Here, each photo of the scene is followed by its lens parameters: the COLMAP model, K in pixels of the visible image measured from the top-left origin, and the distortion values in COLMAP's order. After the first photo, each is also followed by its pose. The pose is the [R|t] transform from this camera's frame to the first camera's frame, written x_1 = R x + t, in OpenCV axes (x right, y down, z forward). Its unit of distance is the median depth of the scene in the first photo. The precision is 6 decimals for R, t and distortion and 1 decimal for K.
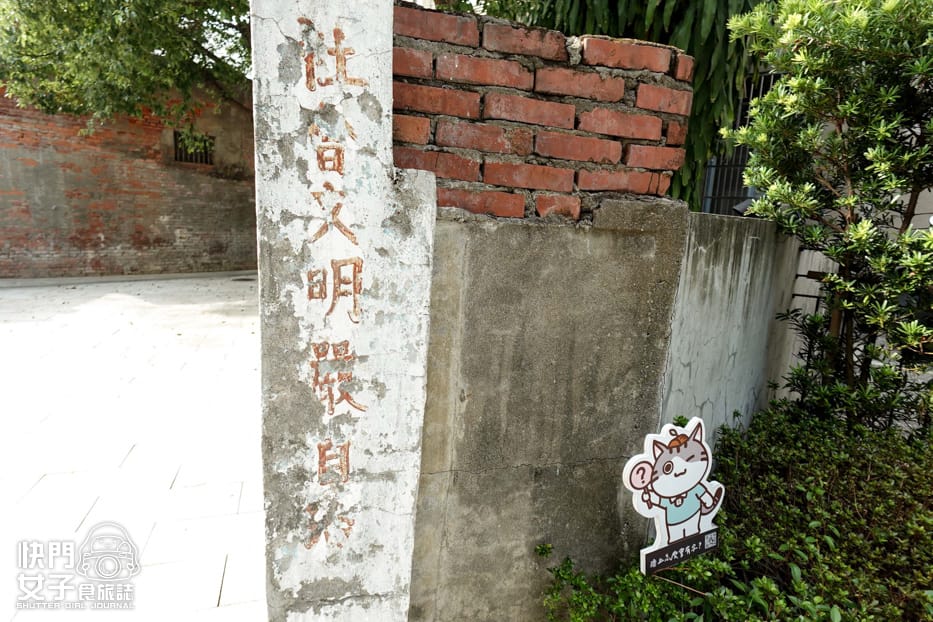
lens RADIAL K [[528.8, 0, 467.9], [0, 528.8, 313.6], [0, 0, 1]] dist [-0.004782, 0.001489]
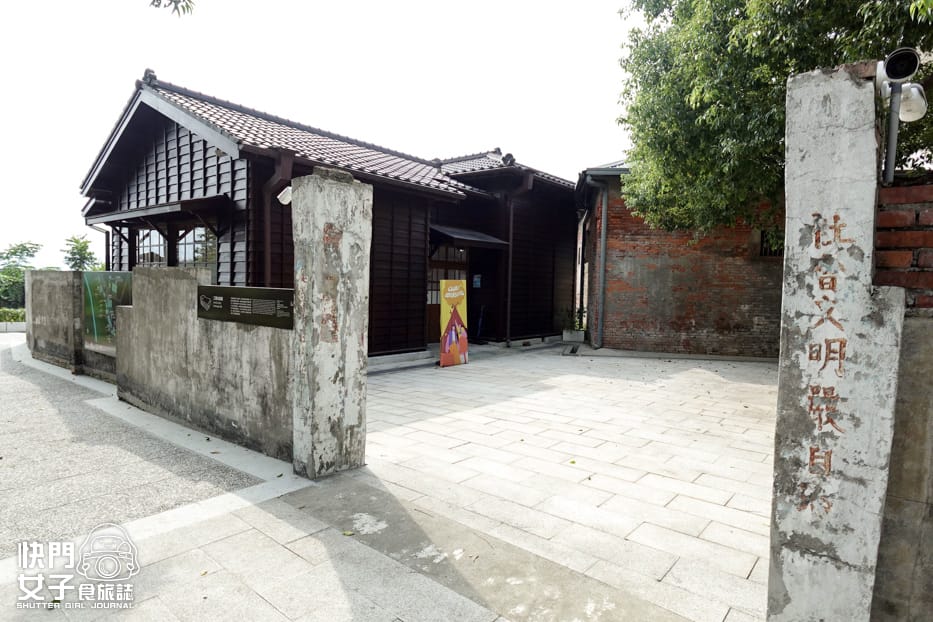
lens RADIAL K [[528.8, 0, 466.8], [0, 528.8, 313.5], [0, 0, 1]] dist [-0.004782, 0.001489]
pose [[0.538022, 0.010068, -0.842870, 0.526708], [-0.147496, 0.985626, -0.082376, 0.123844], [0.829926, 0.168640, 0.531774, -0.852321]]
